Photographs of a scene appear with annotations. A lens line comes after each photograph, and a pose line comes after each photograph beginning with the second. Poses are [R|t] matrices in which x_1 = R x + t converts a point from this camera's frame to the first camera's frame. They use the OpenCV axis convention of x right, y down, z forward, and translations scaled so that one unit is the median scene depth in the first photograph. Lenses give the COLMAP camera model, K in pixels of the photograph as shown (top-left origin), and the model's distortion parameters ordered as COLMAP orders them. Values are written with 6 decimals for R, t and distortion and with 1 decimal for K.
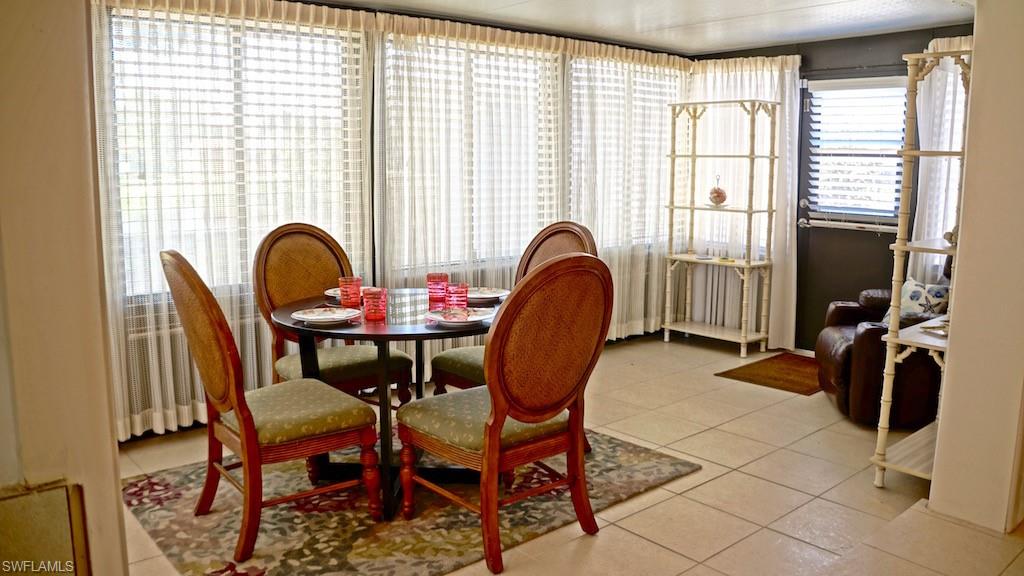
lens RADIAL K [[803.1, 0, 498.6], [0, 803.1, 285.2], [0, 0, 1]] dist [-0.195981, 0.147259]
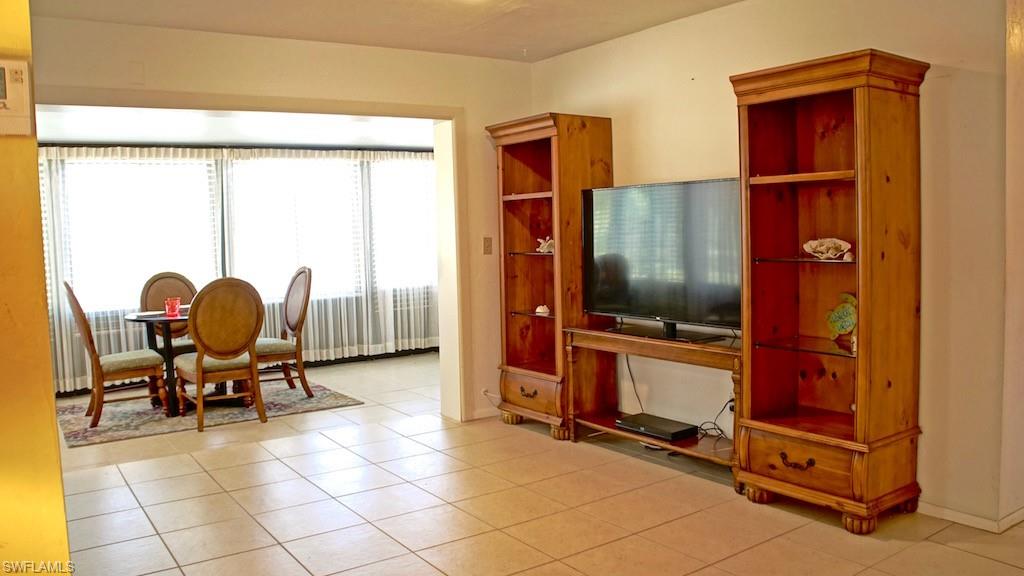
lens RADIAL K [[803.1, 0, 498.6], [0, 803.1, 285.2], [0, 0, 1]] dist [-0.195981, 0.147259]
pose [[0.994866, -0.025035, -0.098054, 0.698768], [0.017031, 0.996517, -0.081627, 0.115025], [0.099756, 0.079538, 0.991828, -0.702508]]
